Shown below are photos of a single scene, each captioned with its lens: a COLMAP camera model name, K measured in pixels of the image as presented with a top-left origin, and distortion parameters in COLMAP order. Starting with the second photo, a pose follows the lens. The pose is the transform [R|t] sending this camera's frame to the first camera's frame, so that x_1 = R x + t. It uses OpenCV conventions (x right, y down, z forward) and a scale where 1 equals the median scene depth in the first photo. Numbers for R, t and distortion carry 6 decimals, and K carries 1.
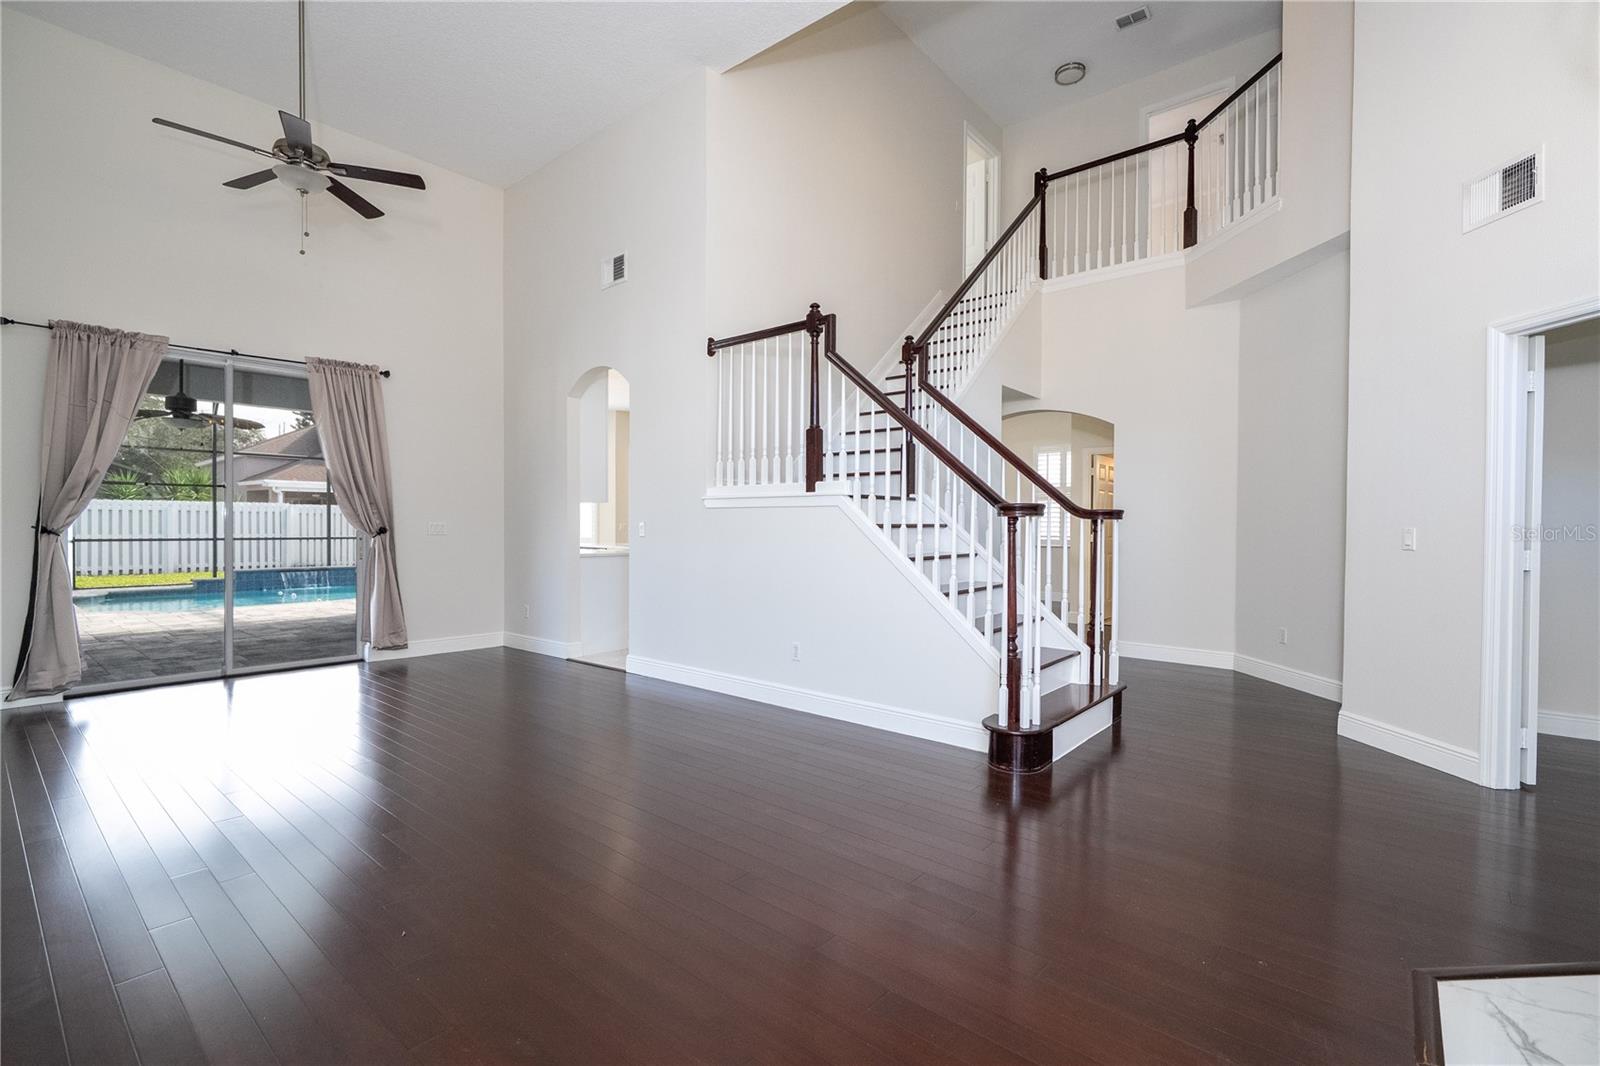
lens RADIAL K [[713.4, 0, 808.4], [0, 713.4, 534.2], [0, 0, 1]] dist [0.000397, 0.000523]
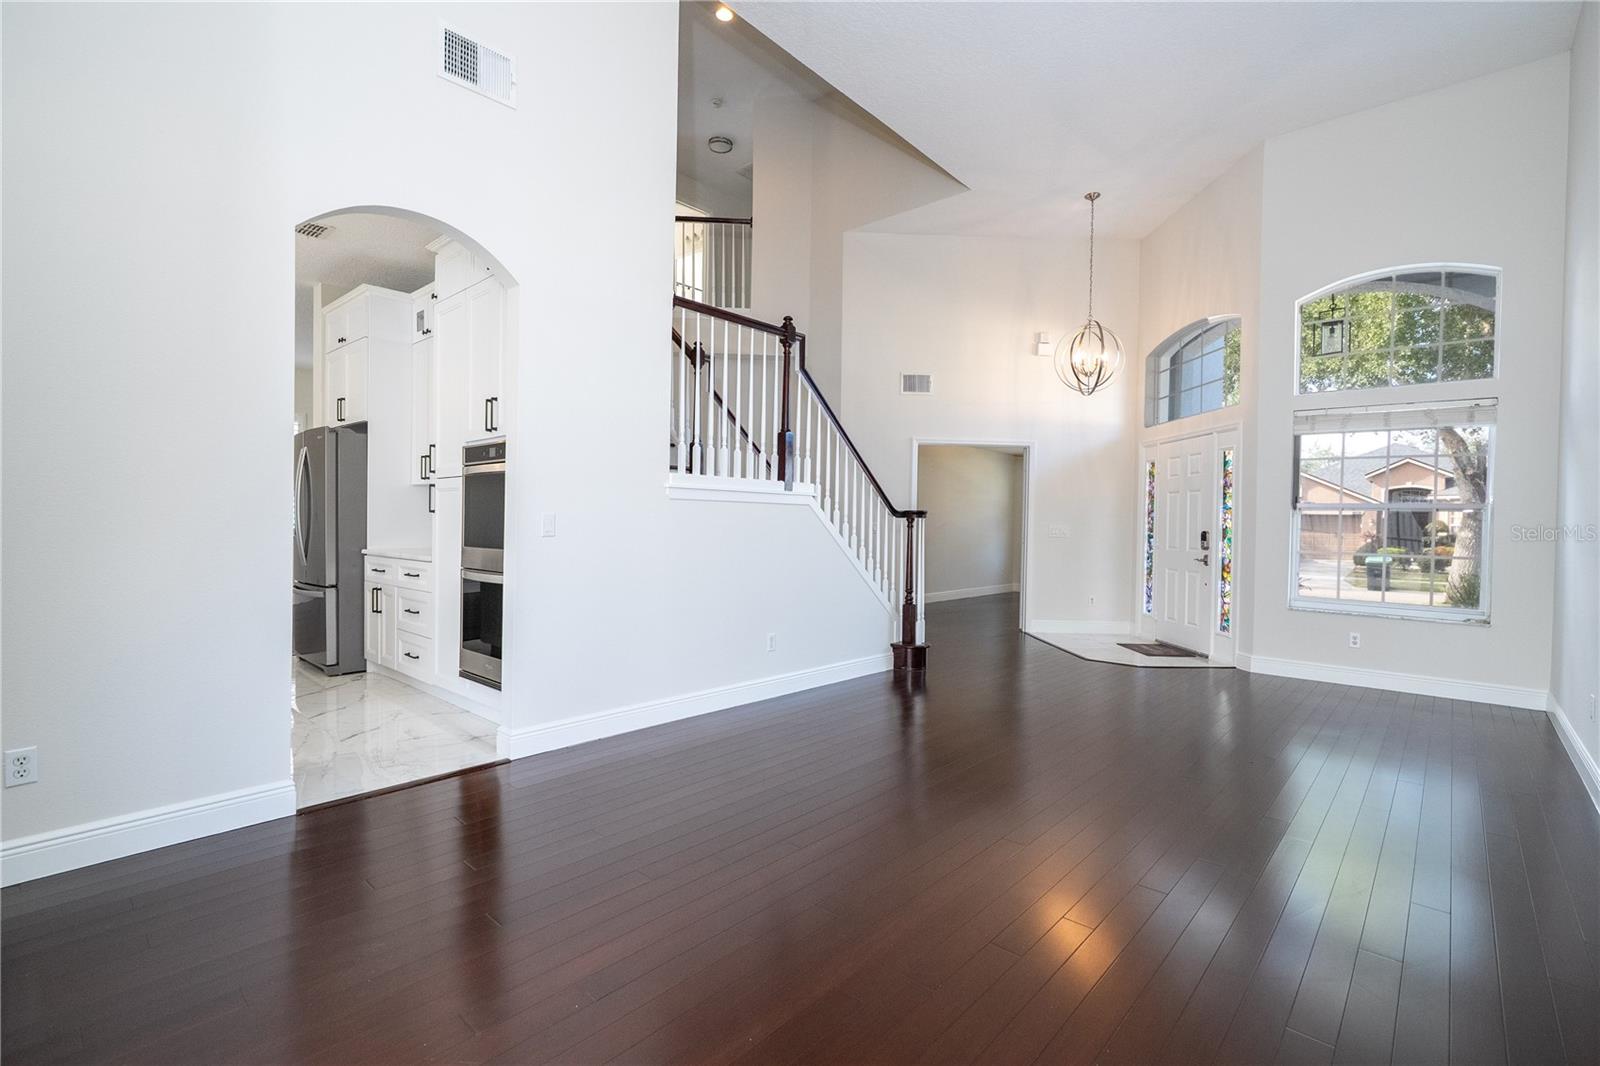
lens RADIAL K [[721.9, 0, 805.0], [0, 721.9, 529.8], [0, 0, 1]] dist [-0.019664, 0.014771]
pose [[0.031658, -0.017254, 0.999350, -1.081859], [-0.003249, 0.999844, 0.017366, -0.019326], [-0.999493, -0.003797, 0.031597, 0.935004]]
